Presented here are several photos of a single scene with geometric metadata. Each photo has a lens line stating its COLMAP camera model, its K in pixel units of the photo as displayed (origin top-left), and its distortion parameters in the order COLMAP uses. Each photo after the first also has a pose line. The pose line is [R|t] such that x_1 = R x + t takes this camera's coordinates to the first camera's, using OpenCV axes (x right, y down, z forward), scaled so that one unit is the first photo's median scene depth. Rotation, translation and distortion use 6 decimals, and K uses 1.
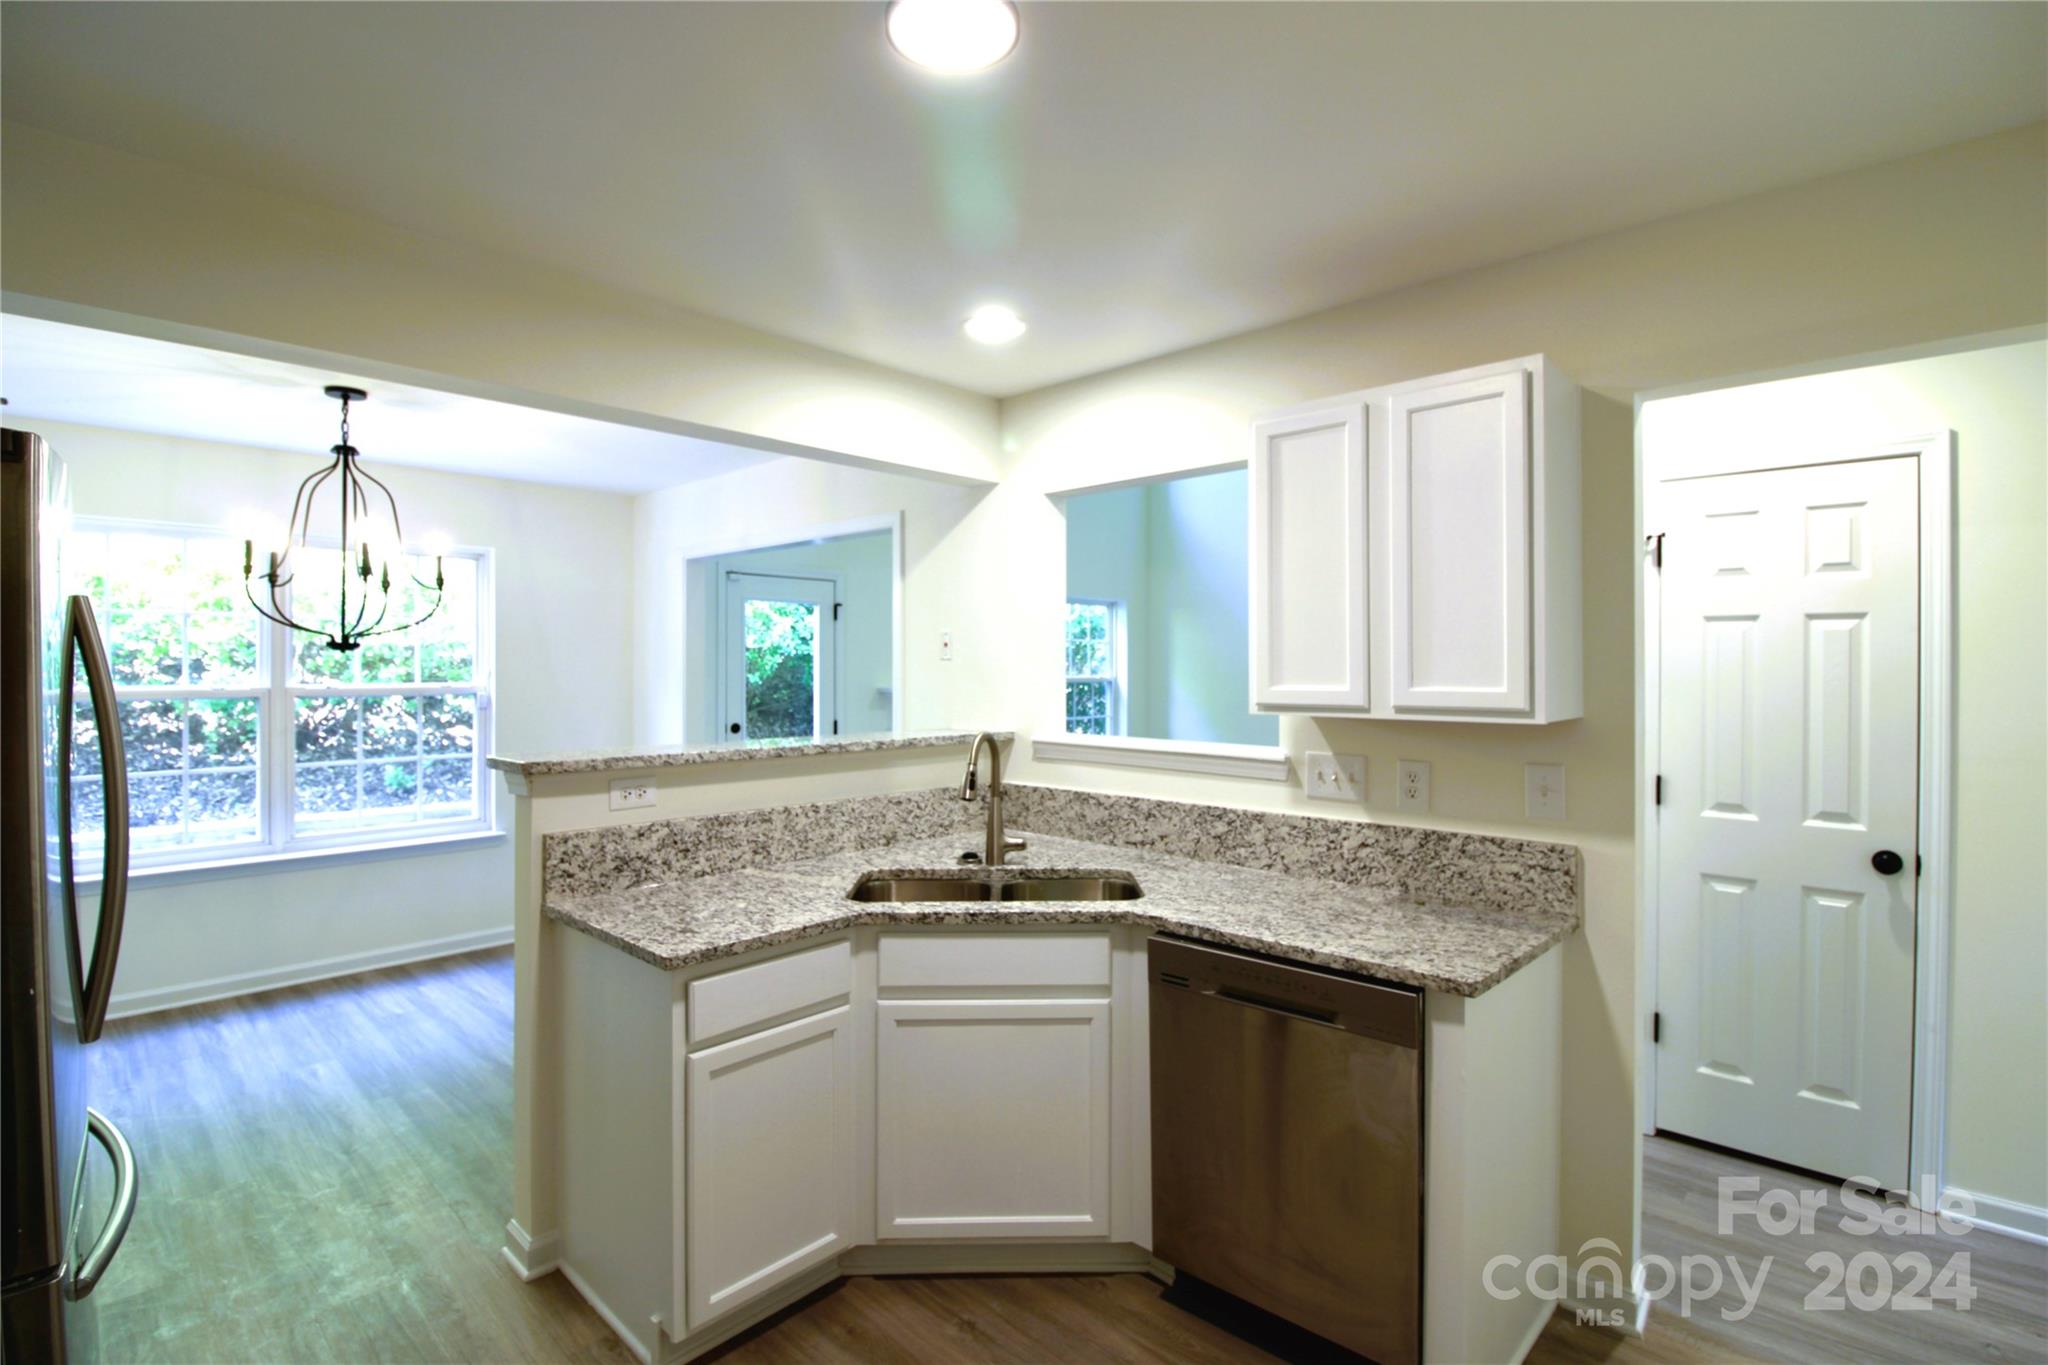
lens RADIAL K [[950.7, 0, 1036.1], [0, 950.7, 667.7], [0, 0, 1]] dist [0.002630, -0.014618]
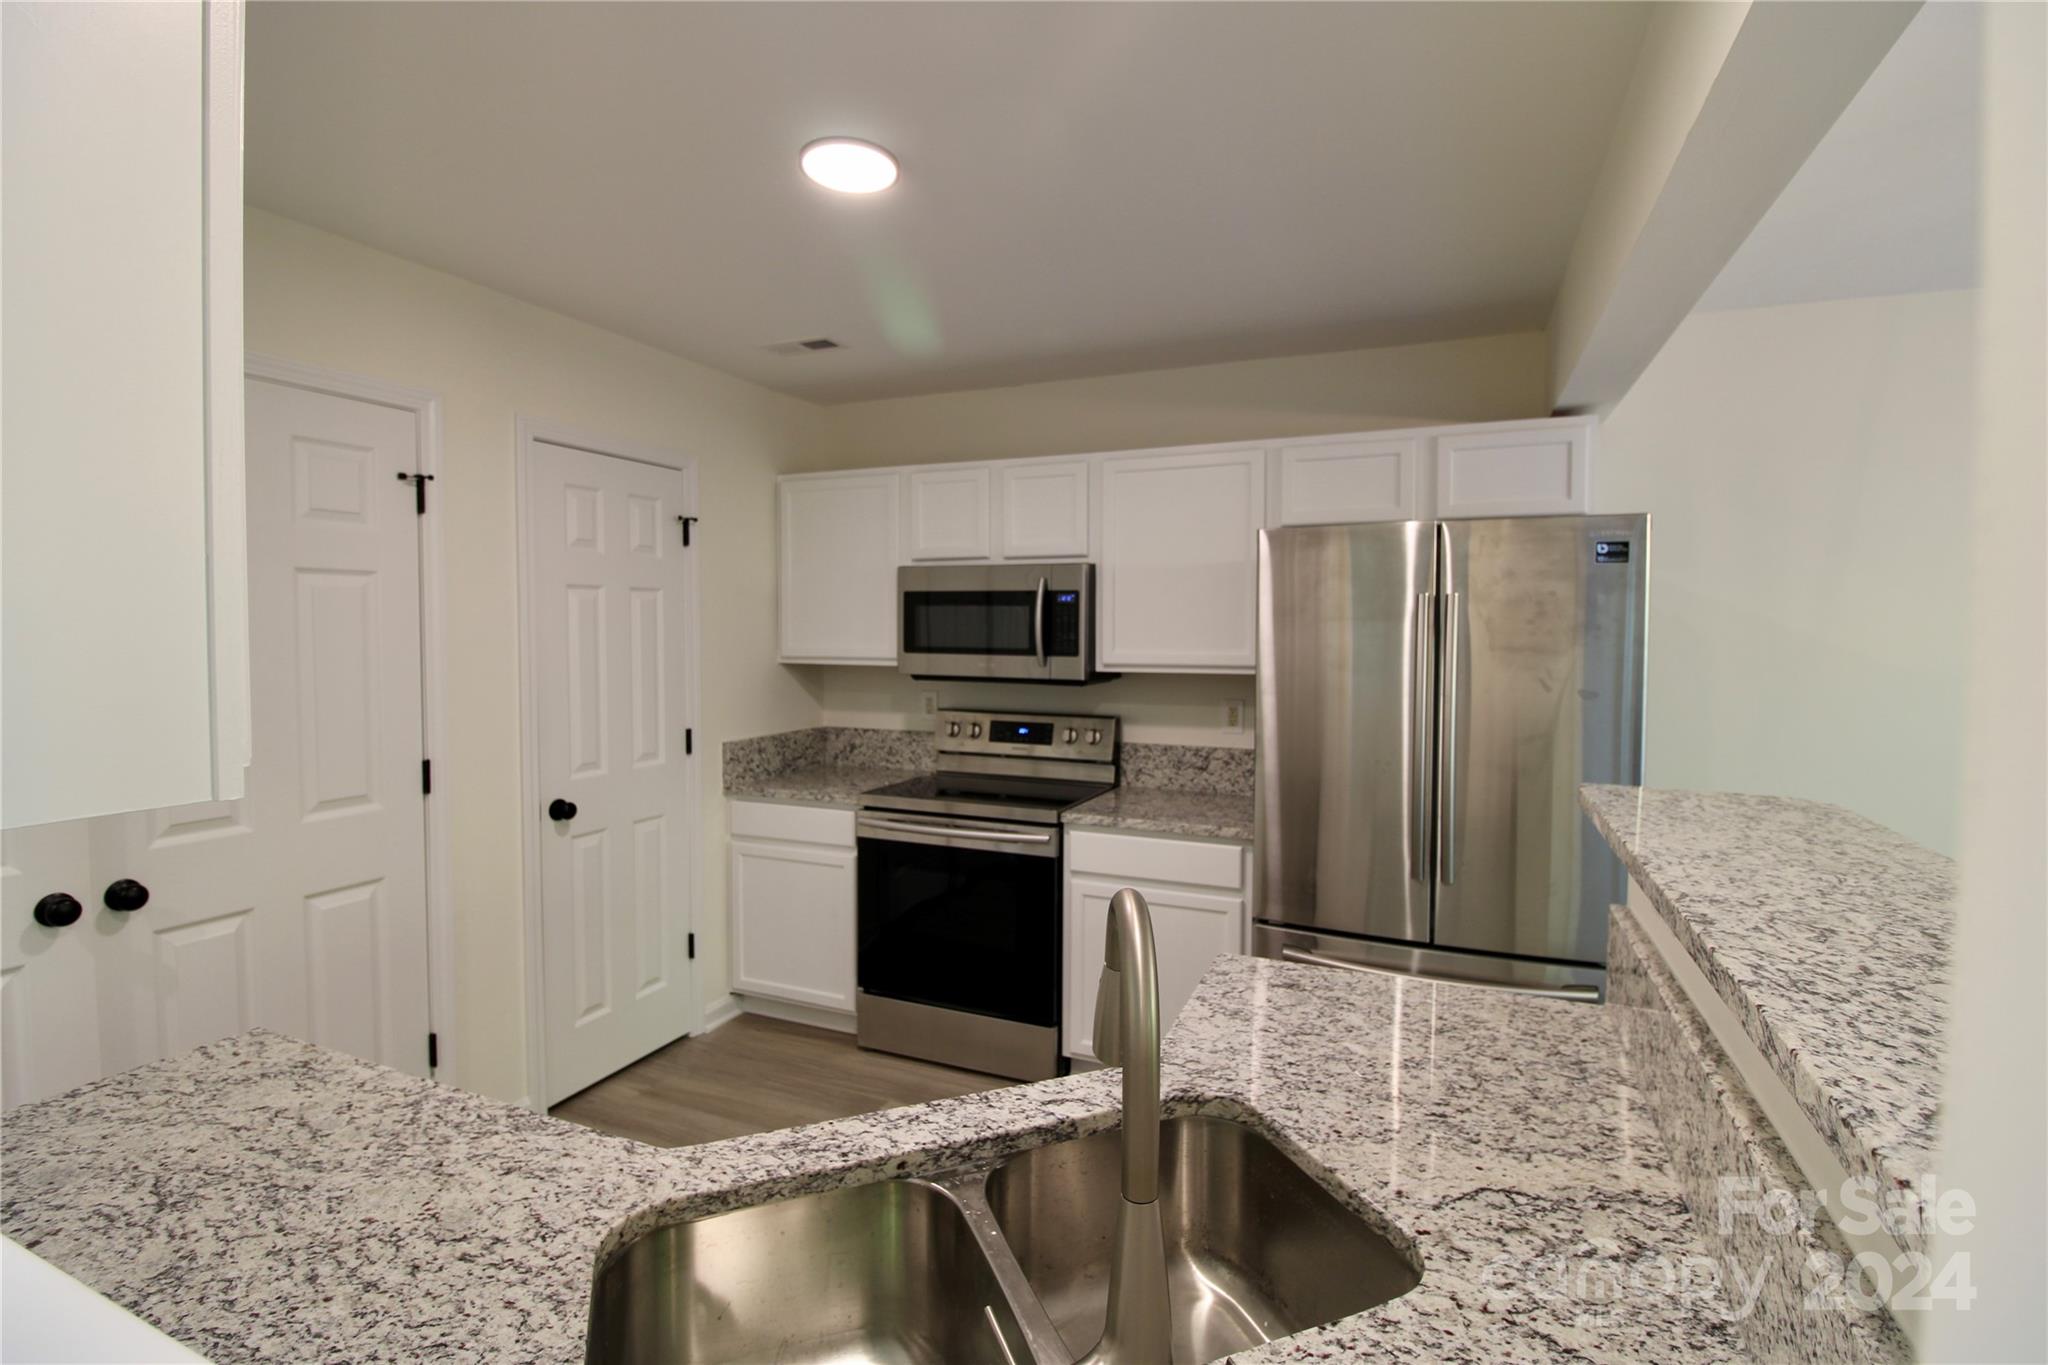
lens RADIAL K [[950.7, 0, 1036.1], [0, 950.7, 667.7], [0, 0, 1]] dist [0.002630, -0.014618]
pose [[-0.941570, 0.009940, -0.336670, 0.071891], [-0.006290, 0.998871, 0.047084, -0.014570], [0.336758, 0.046451, -0.940445, 1.375696]]
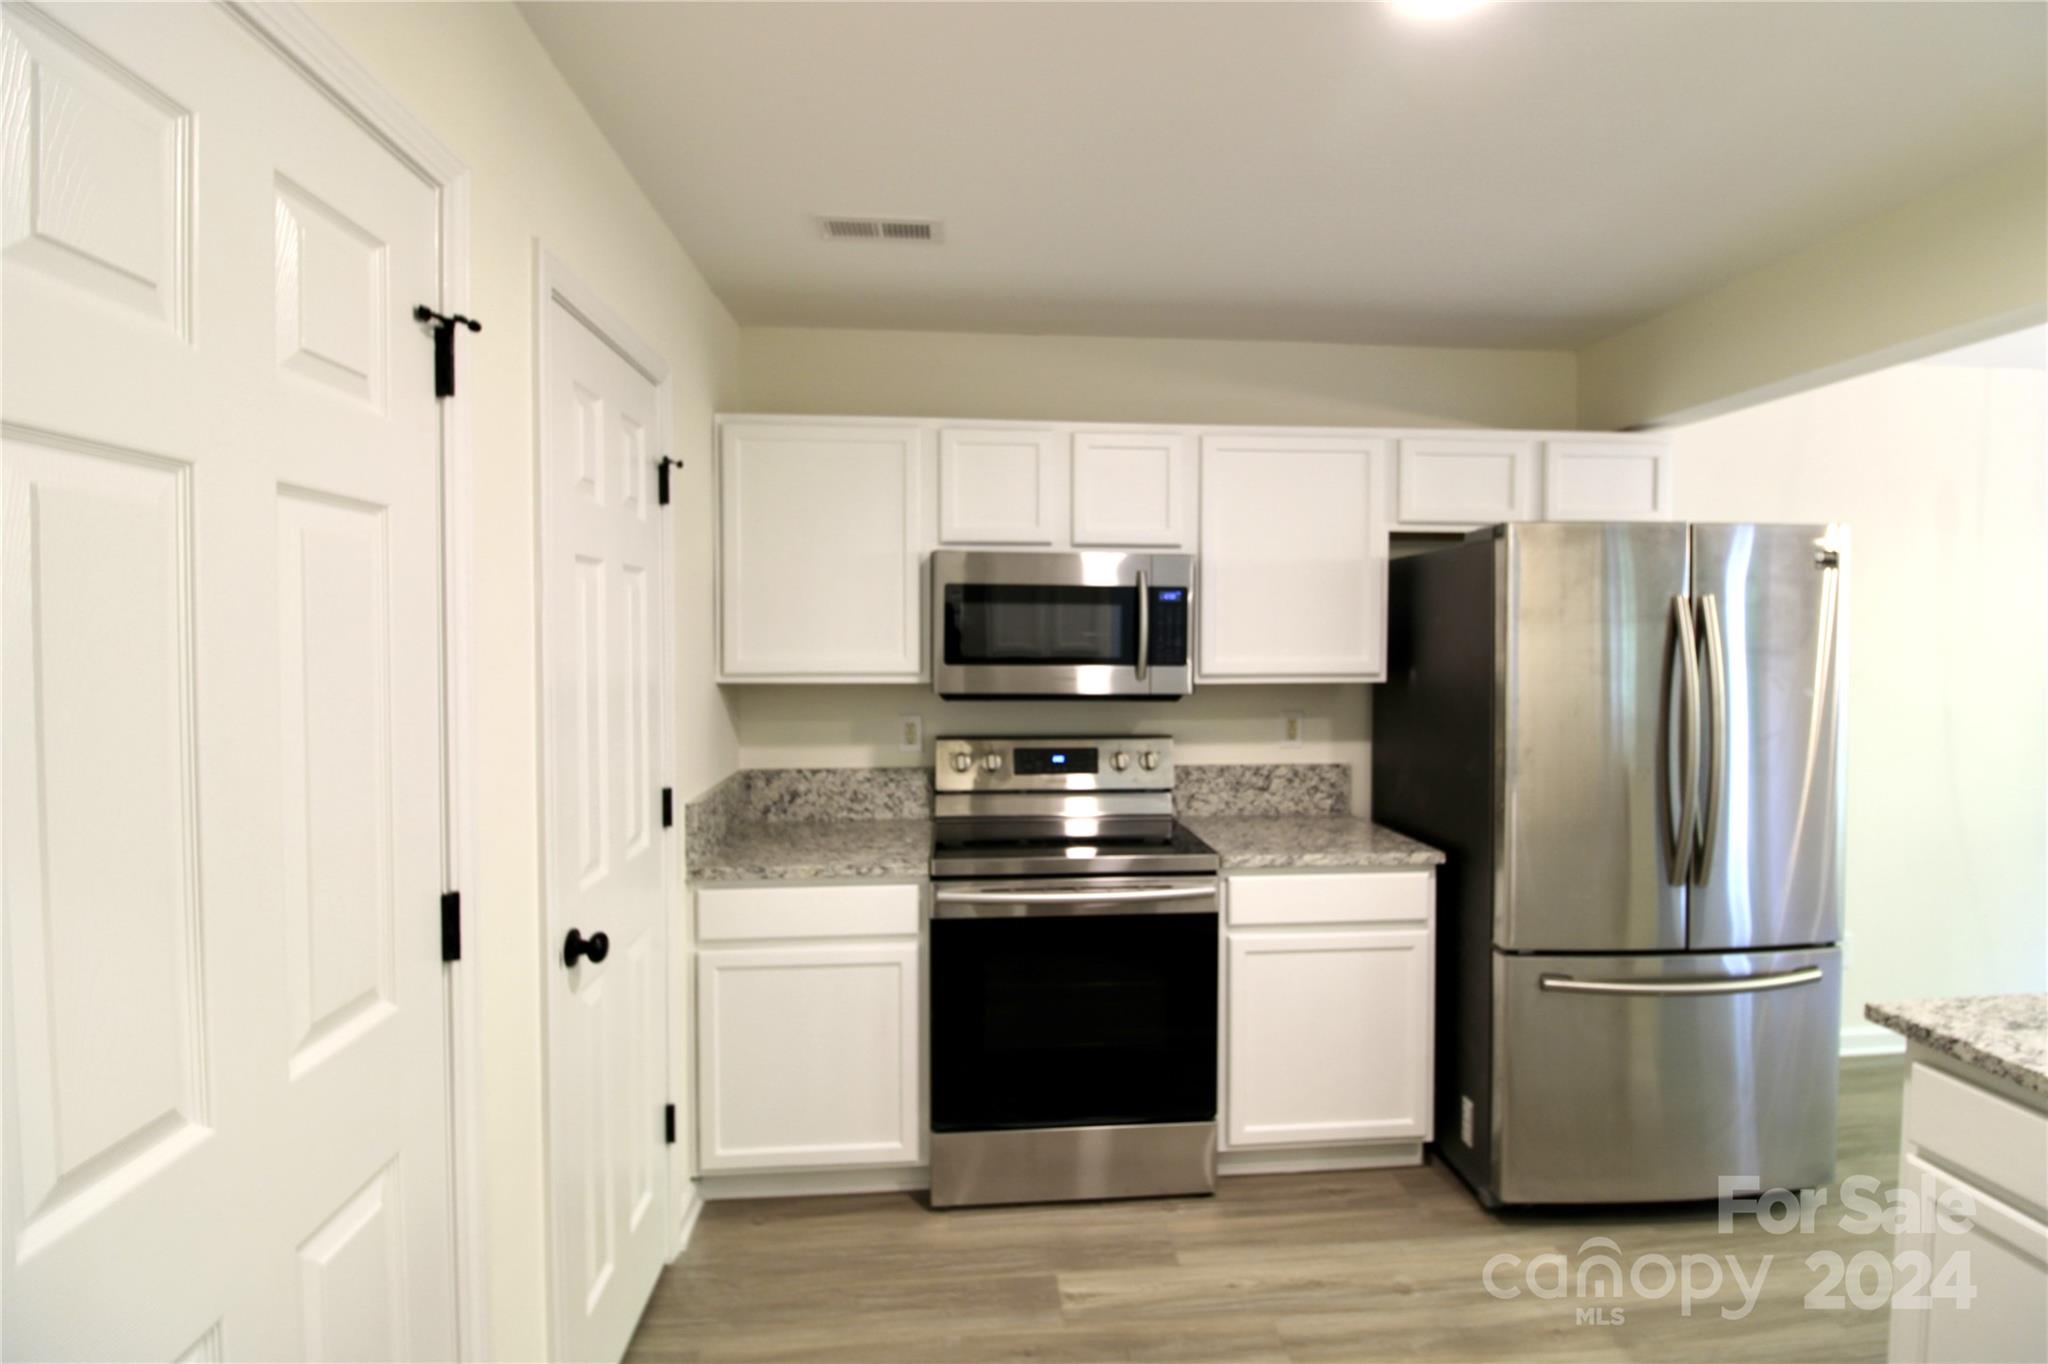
lens RADIAL K [[962.7, 0, 1036.2], [0, 962.7, 665.6], [0, 0, 1]] dist [0.003862, -0.015351]
pose [[-0.668506, 0.019212, -0.743459, 0.519832], [-0.006094, 0.999491, 0.031308, -0.002574], [0.743682, 0.025460, -0.668049, 0.767918]]
